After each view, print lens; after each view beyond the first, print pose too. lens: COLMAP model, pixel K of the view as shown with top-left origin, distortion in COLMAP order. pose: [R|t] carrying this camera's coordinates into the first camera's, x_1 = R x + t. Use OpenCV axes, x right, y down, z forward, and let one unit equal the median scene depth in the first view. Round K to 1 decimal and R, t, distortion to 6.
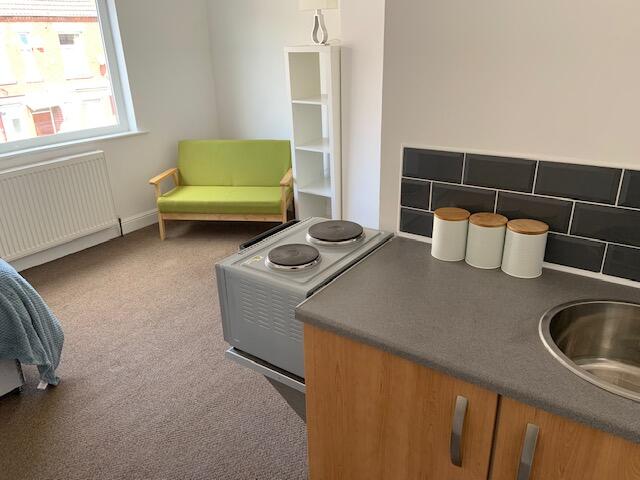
lens RADIAL K [[484.8, 0, 320.0], [0, 484.8, 240.0], [0, 0, 1]] dist [0.025902, -0.005300]
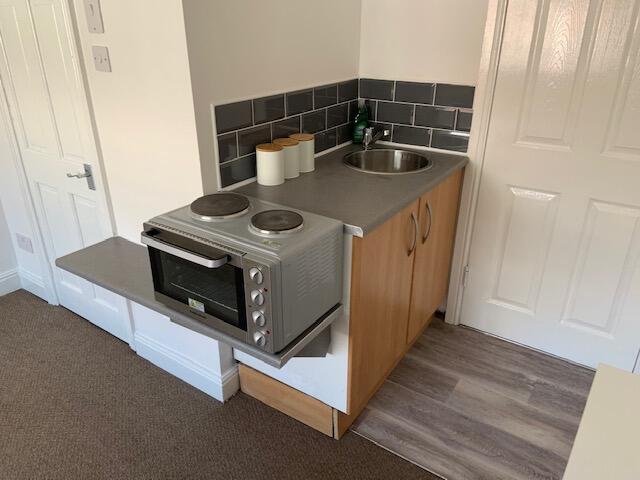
lens RADIAL K [[484.8, 0, 320.0], [0, 484.8, 240.0], [0, 0, 1]] dist [0.025902, -0.005300]
pose [[-0.039115, -0.382586, 0.923091, -0.926358], [0.382092, 0.847866, 0.367599, -0.248219], [-0.923296, 0.367085, 0.113019, 0.784861]]
